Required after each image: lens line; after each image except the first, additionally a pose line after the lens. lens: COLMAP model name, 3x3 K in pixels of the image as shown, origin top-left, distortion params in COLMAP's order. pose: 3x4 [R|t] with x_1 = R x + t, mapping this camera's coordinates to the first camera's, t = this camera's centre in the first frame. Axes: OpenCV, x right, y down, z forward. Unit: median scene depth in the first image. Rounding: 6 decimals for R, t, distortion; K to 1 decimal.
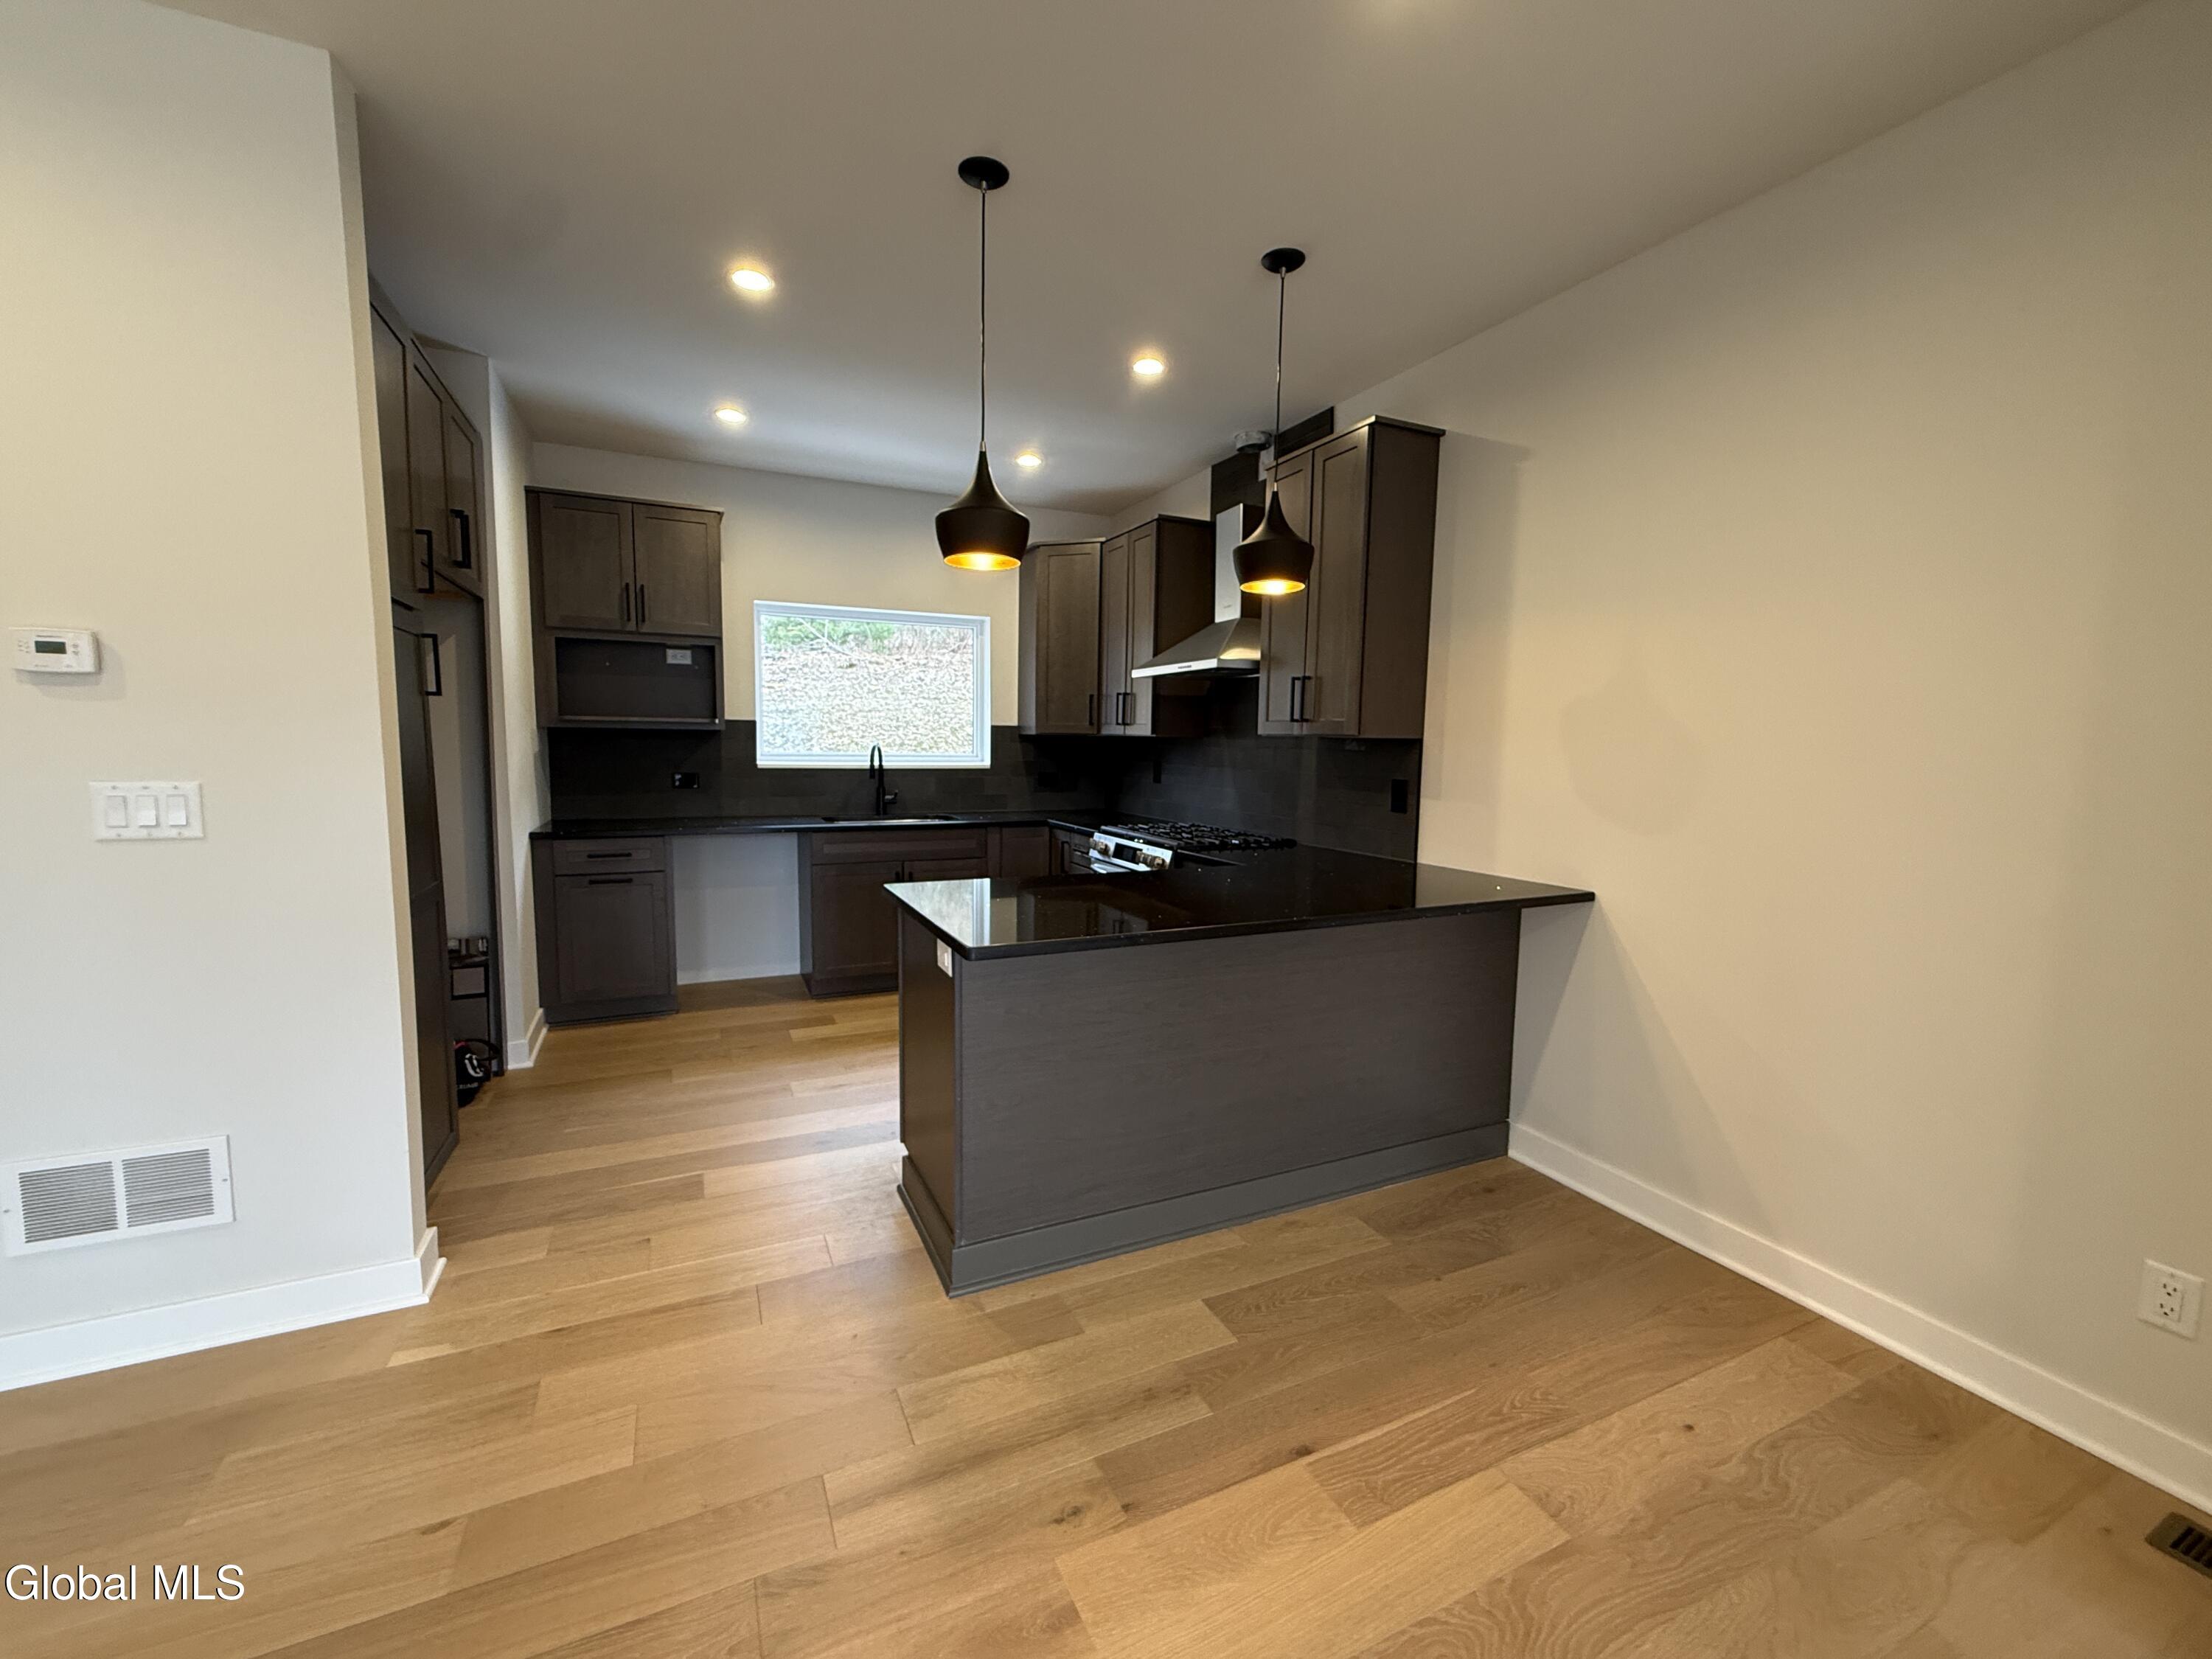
lens RADIAL K [[890.1, 0, 1106.0], [0, 890.1, 829.5], [0, 0, 1]] dist [-0.000956, -0.000155]
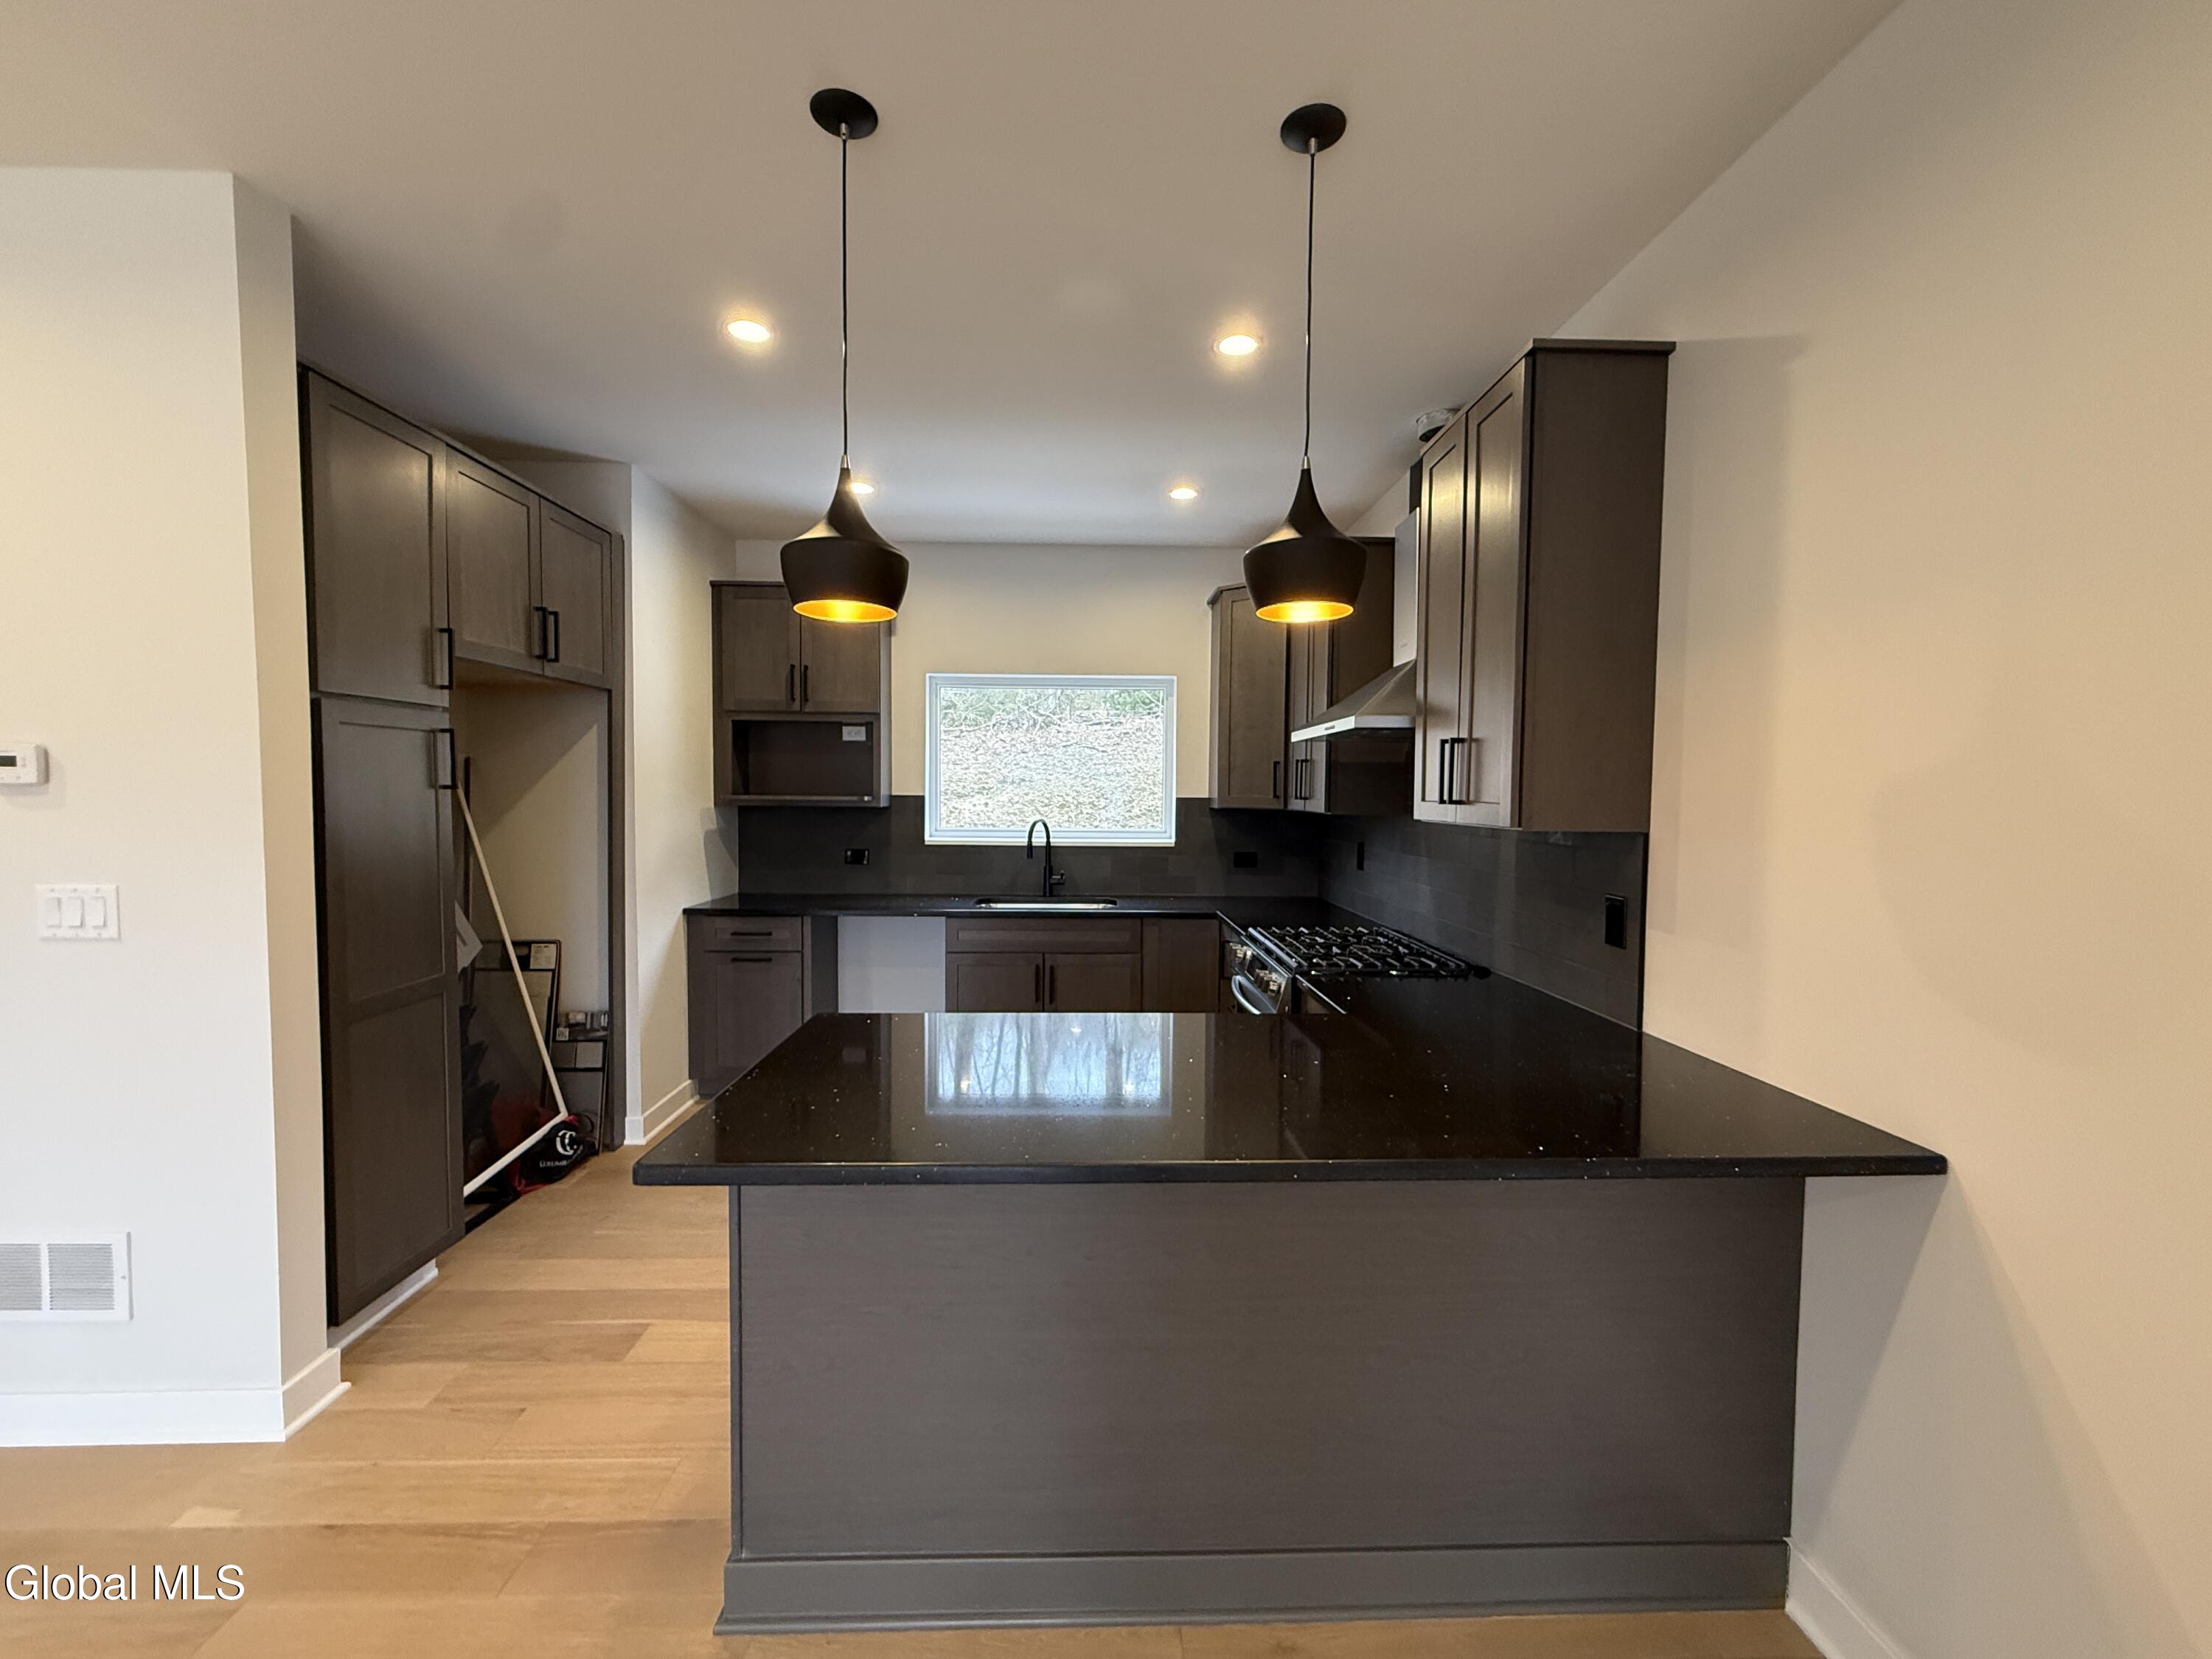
lens RADIAL K [[890.1, 0, 1106.0], [0, 890.1, 829.5], [0, 0, 1]] dist [-0.000956, -0.000155]
pose [[0.919360, 0.009347, -0.393306, 0.200465], [-0.034298, 0.997816, -0.056458, -0.044329], [0.391919, 0.065395, 0.917673, 0.223476]]
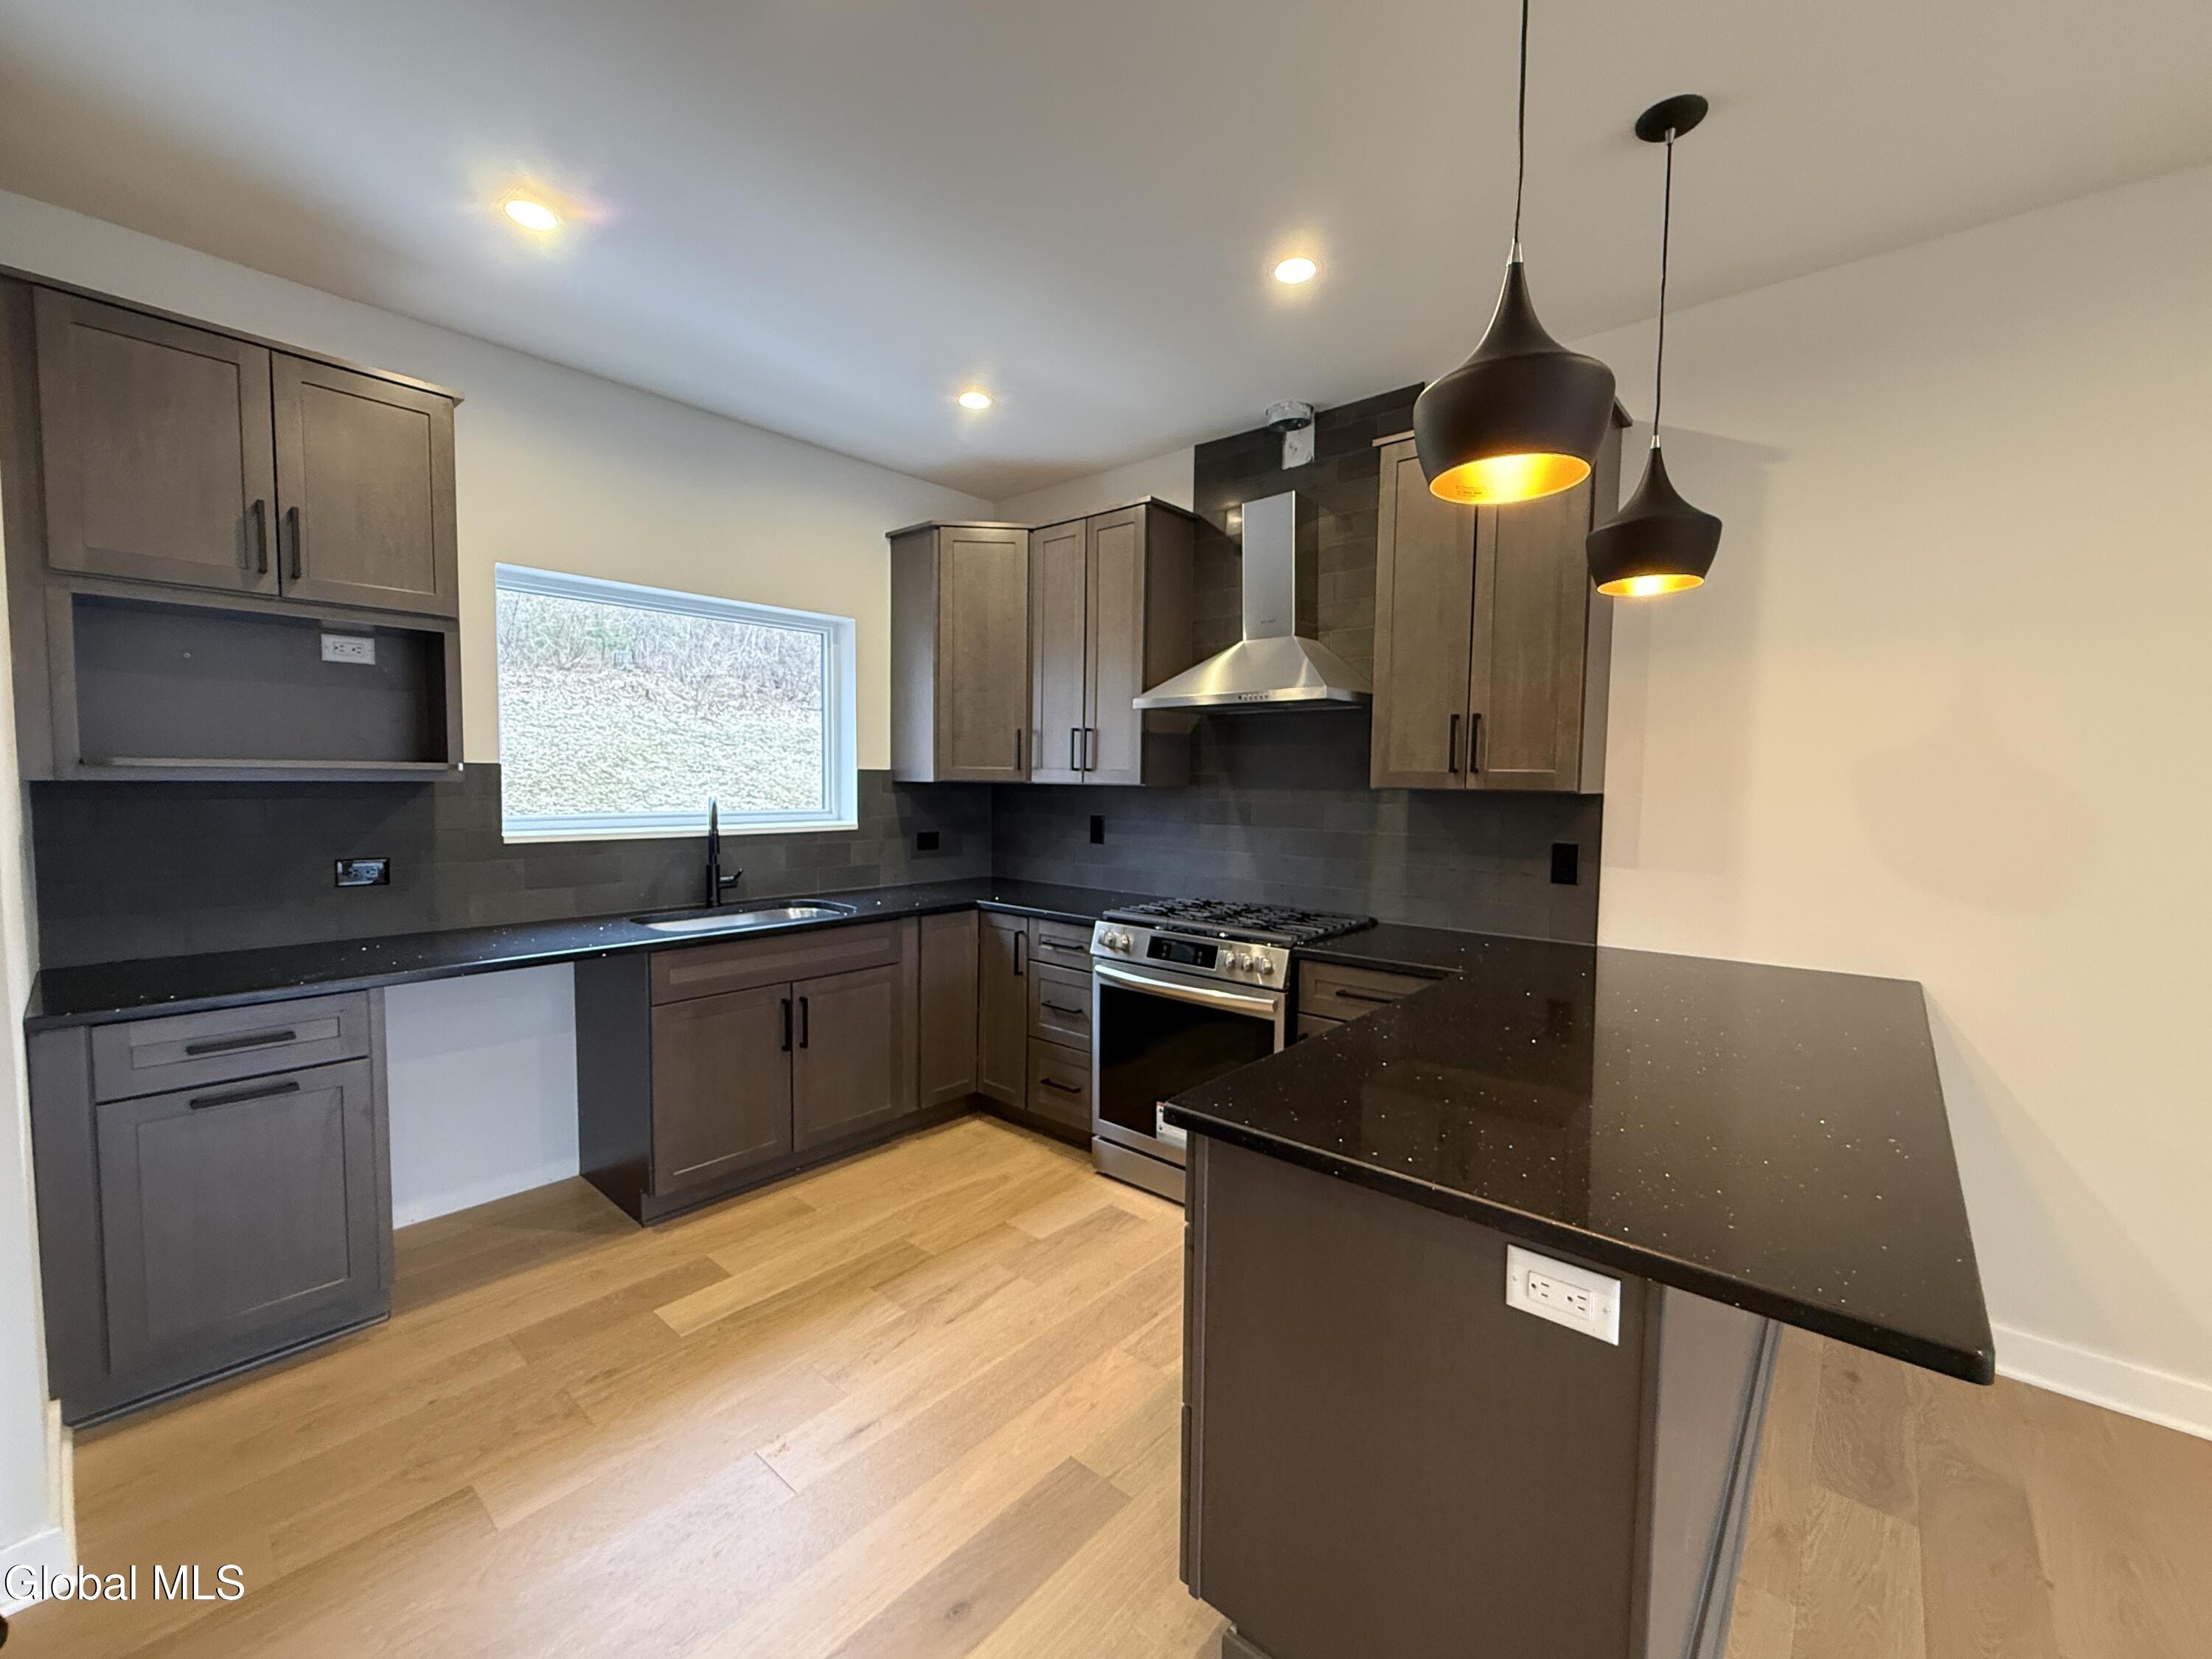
lens RADIAL K [[894.9, 0, 1106.0], [0, 894.9, 829.5], [0, 0, 1]] dist [-0.000426, -0.000487]
pose [[0.915635, -0.027956, 0.401037, -0.310686], [0.042913, 0.998676, -0.028362, -0.052316], [-0.399713, 0.043179, 0.915623, 0.348211]]
